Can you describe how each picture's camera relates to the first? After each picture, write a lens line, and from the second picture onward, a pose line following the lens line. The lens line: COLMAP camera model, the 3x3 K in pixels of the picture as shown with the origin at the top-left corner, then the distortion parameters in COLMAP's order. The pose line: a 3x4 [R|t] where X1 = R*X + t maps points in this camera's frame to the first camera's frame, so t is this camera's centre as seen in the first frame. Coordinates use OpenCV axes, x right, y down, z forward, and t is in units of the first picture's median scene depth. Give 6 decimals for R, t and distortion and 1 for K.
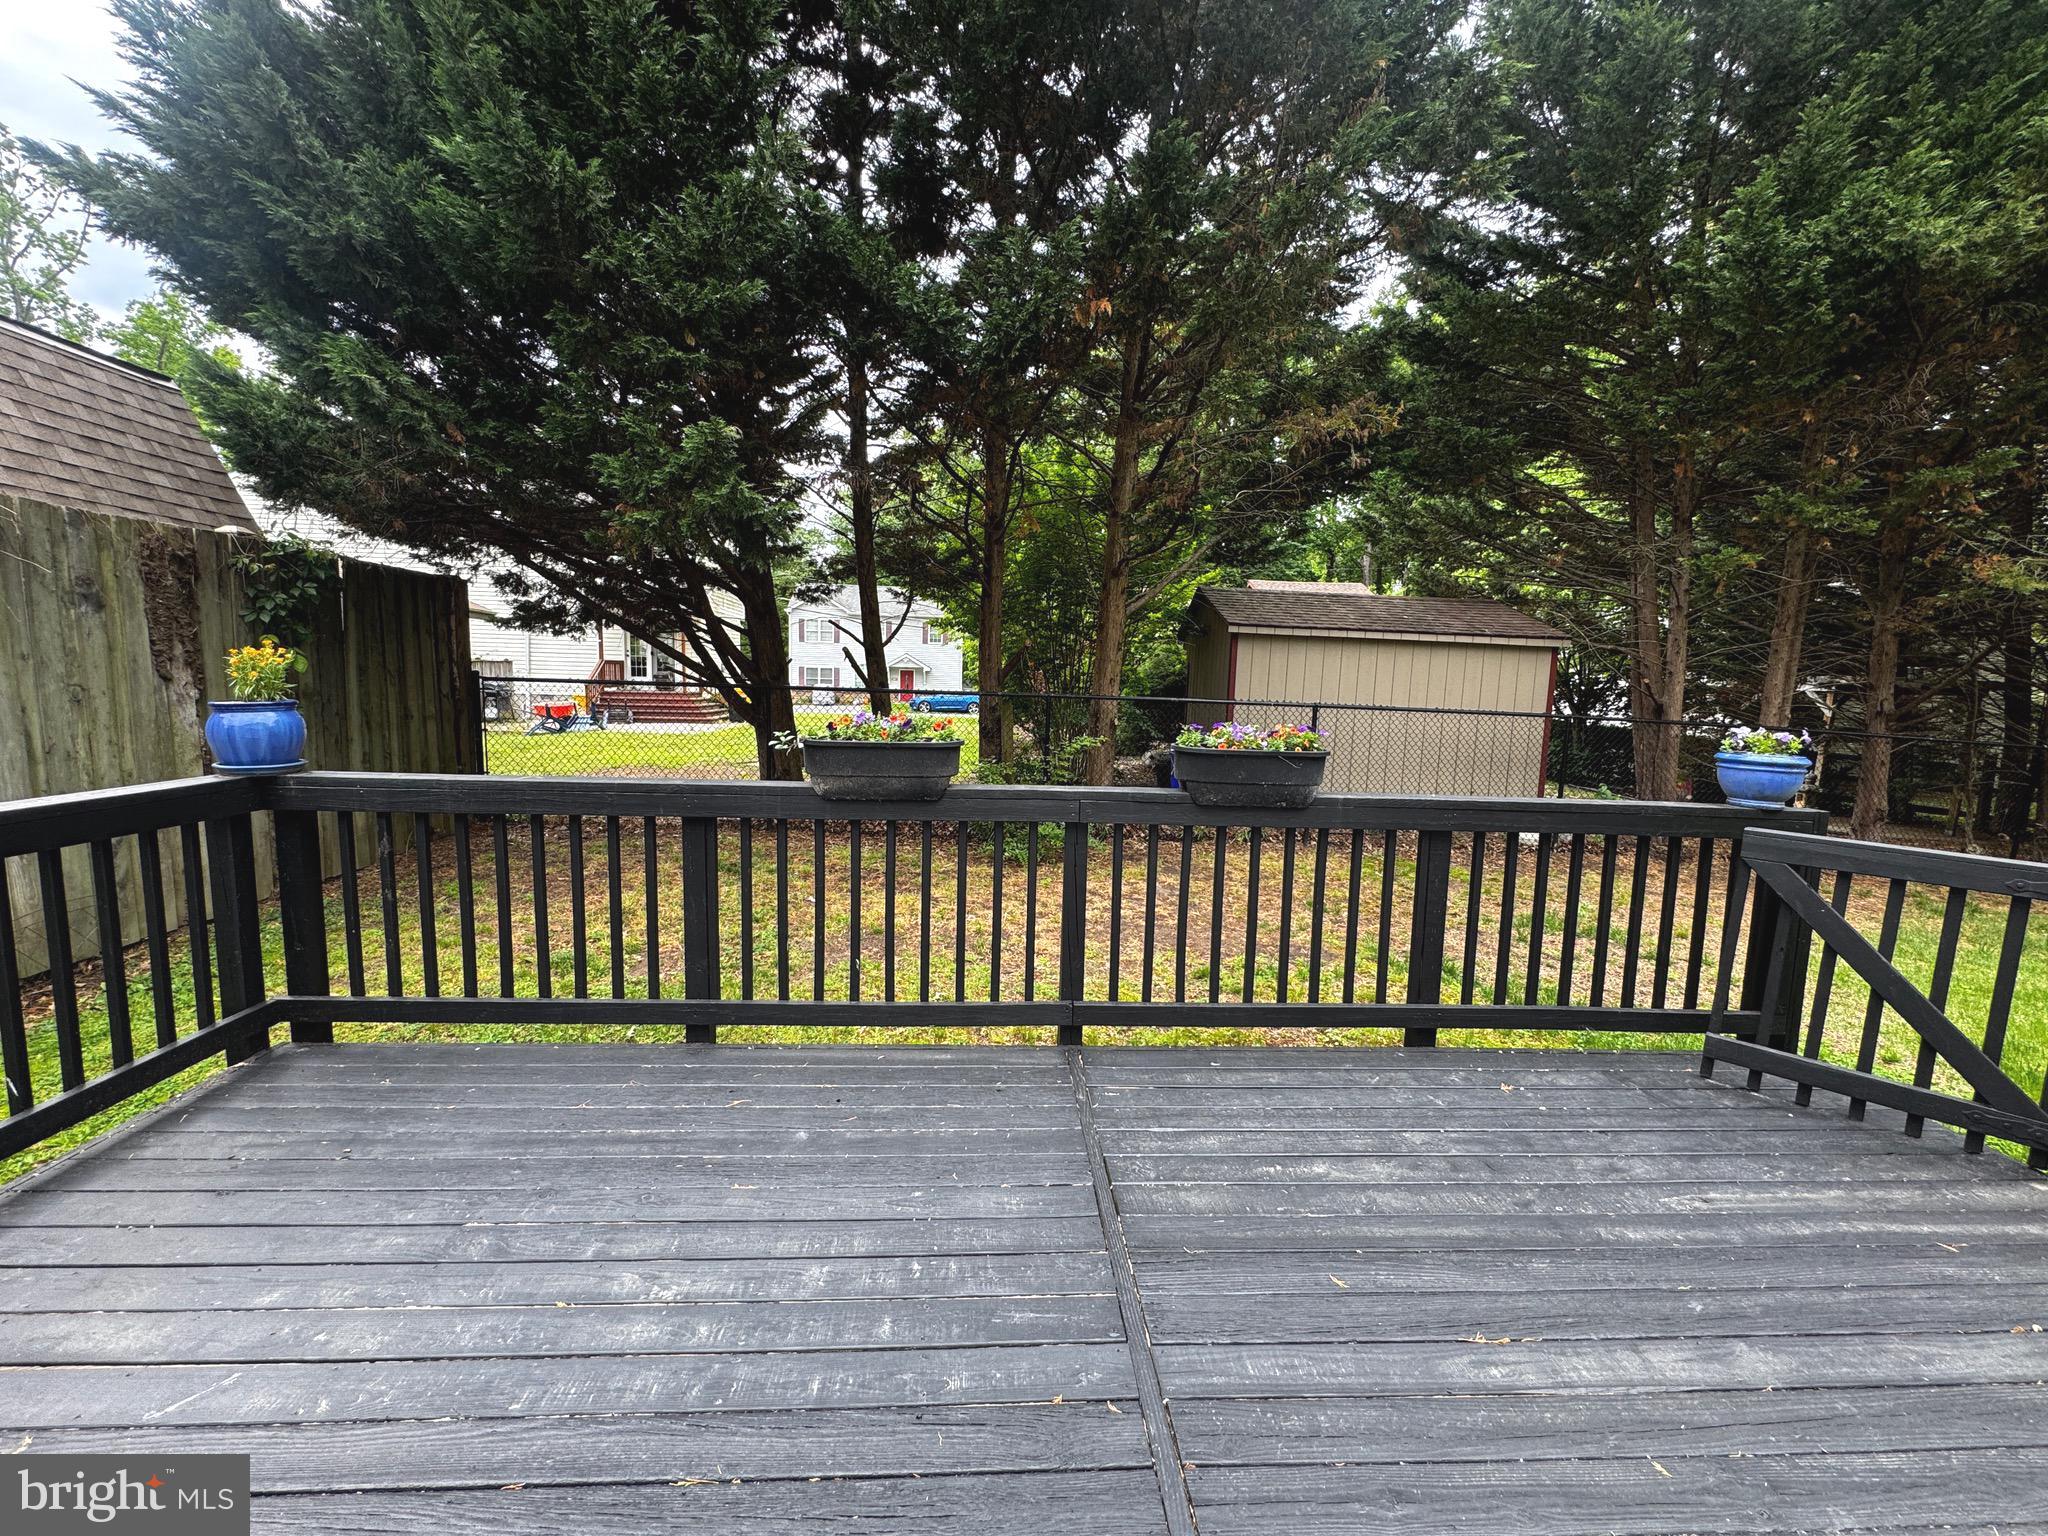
lens RADIAL K [[828.1, 0, 1022.2], [0, 828.1, 755.3], [0, 0, 1]] dist [-0.000567, -0.000032]
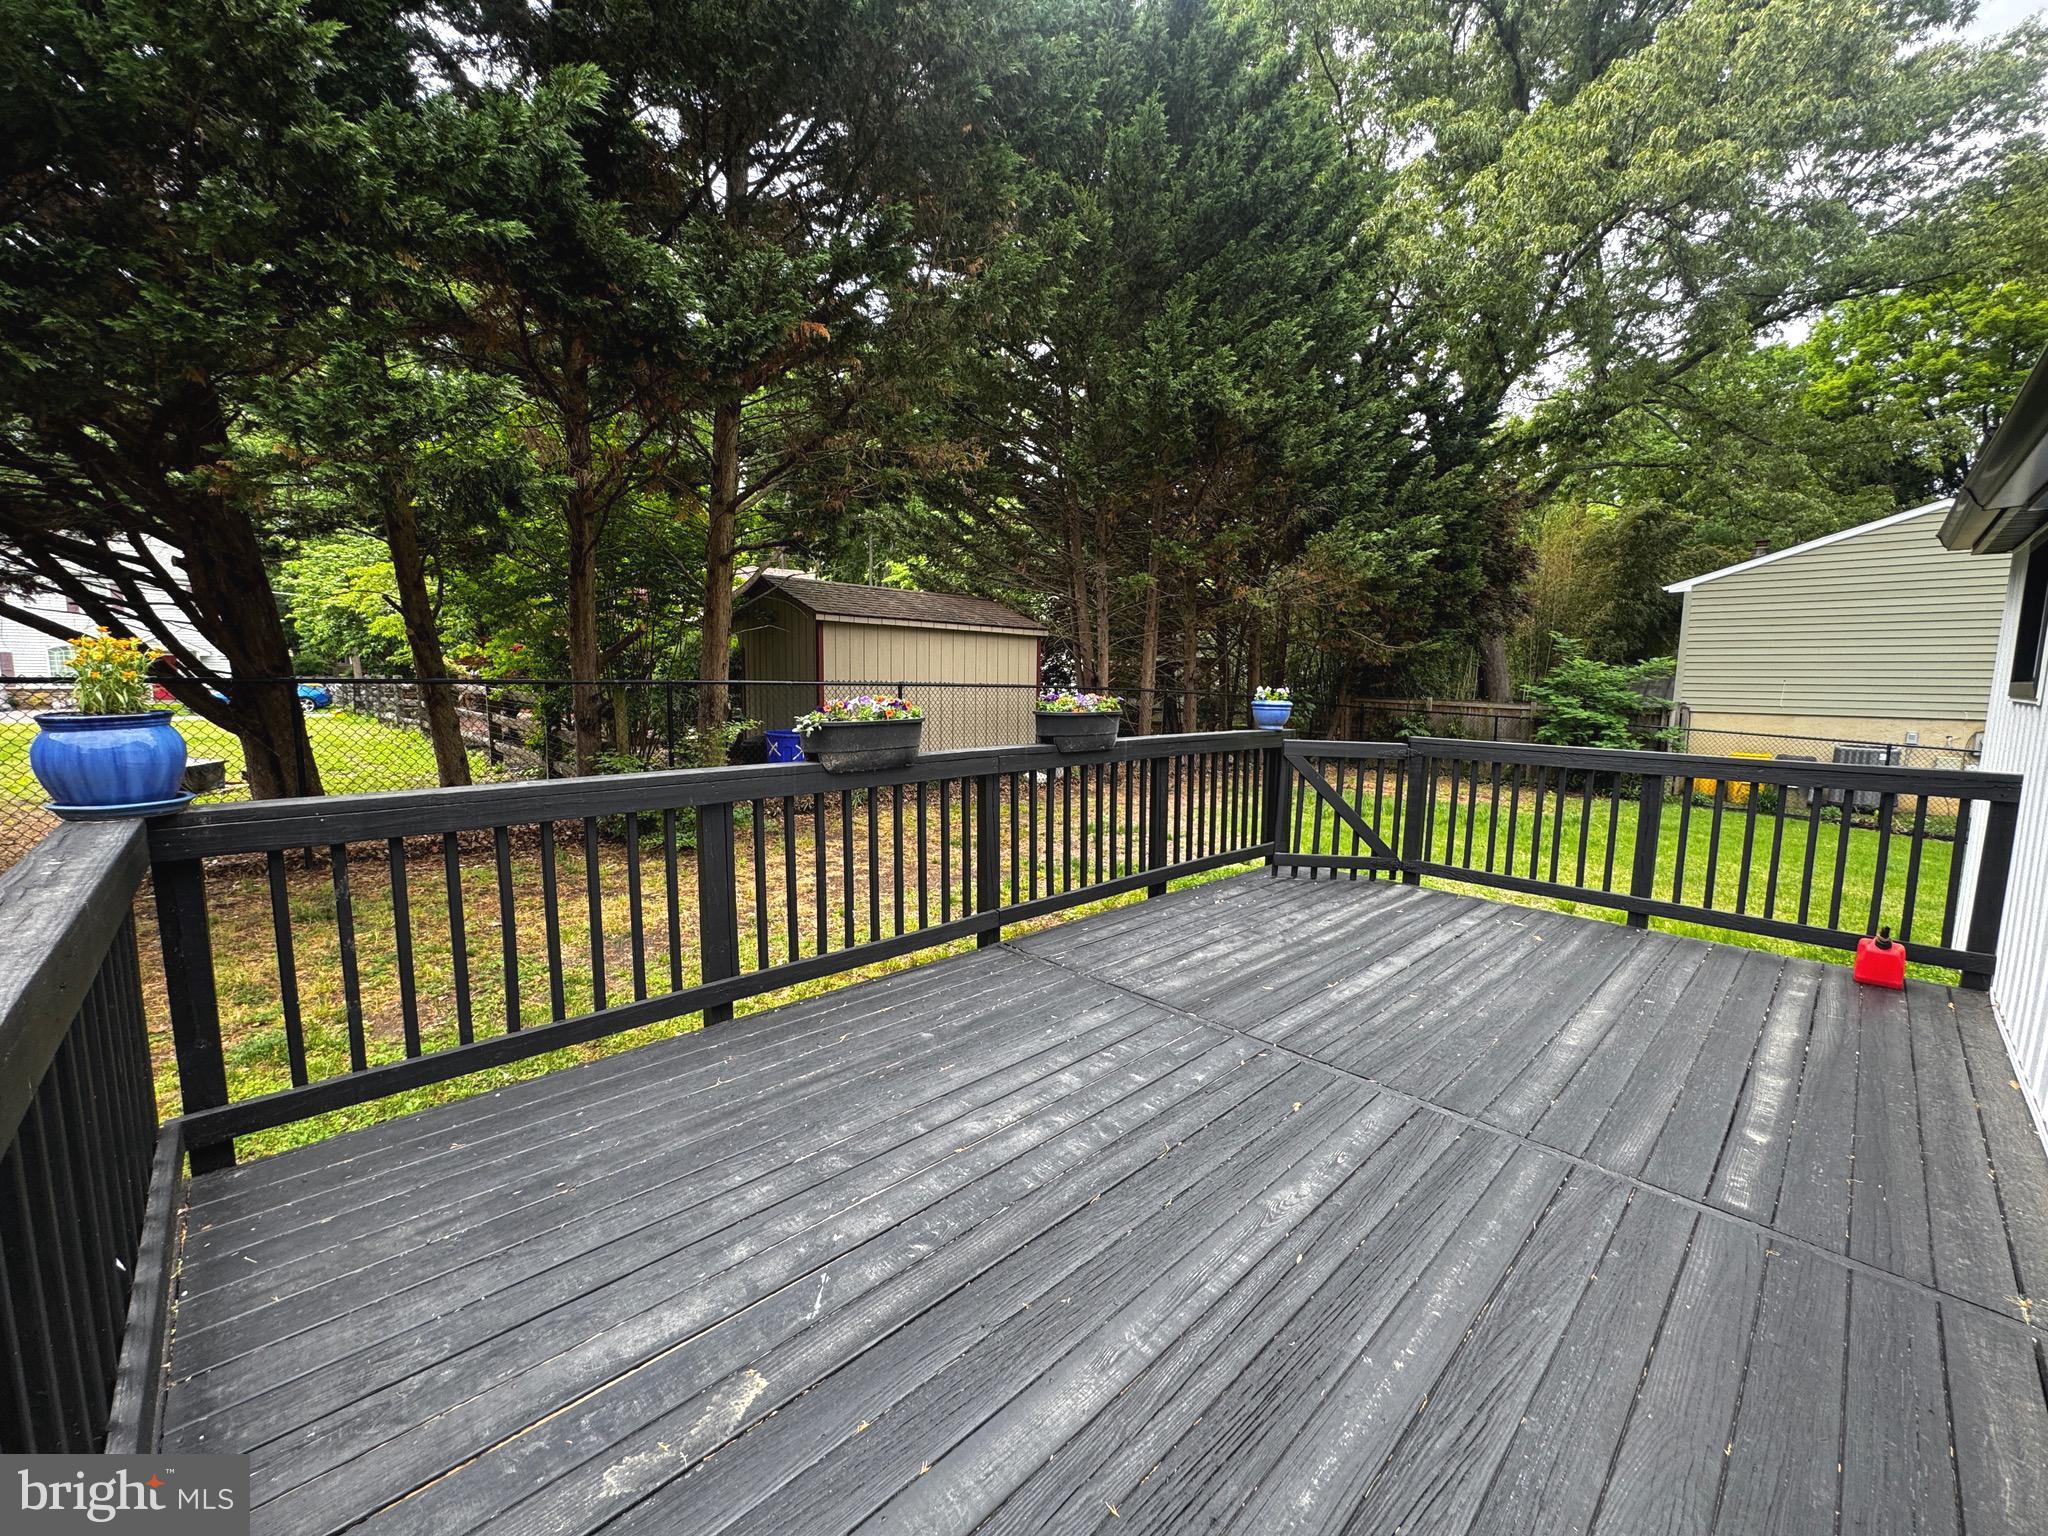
lens RADIAL K [[819.3, 0, 1027.8], [0, 819.3, 769.2], [0, 0, 1]] dist [-0.001237, -0.000037]
pose [[0.755338, -0.093564, 0.648622, -0.656875], [0.065838, 0.995582, 0.066943, -0.011546], [-0.652020, -0.007860, 0.758161, -0.029178]]
